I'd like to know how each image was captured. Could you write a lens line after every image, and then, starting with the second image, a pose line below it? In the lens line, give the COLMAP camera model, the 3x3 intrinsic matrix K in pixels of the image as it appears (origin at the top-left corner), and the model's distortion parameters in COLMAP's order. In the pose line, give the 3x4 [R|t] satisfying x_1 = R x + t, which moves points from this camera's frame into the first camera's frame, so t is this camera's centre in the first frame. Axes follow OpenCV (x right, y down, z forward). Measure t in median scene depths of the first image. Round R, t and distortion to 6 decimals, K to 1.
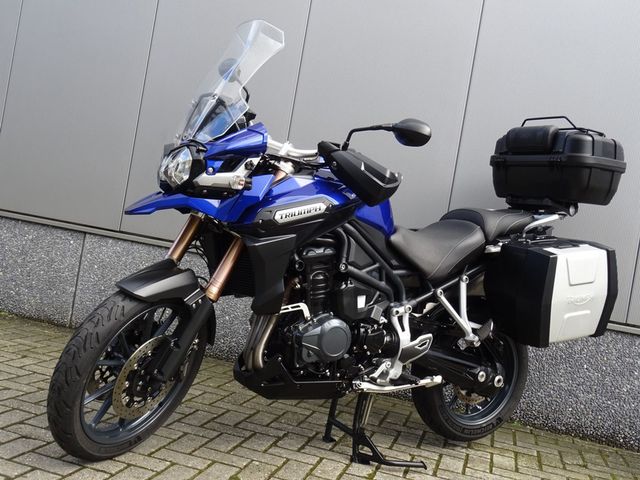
lens RADIAL K [[674.7, 0, 320.0], [0, 674.7, 240.0], [0, 0, 1]] dist [0.003667, -0.001882]
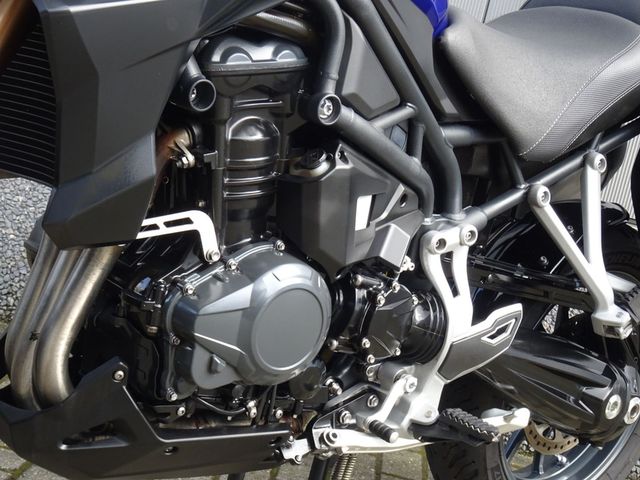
lens RADIAL K [[1125.6, 0, 320.0], [0, 1125.6, 240.0], [0, 0, 1]] dist [-0.007419, -0.022519]
pose [[0.982692, 0.049178, 0.178600, -0.062263], [-0.075960, 0.986311, 0.146358, 0.021948], [-0.168958, -0.157391, 0.972975, 0.437233]]
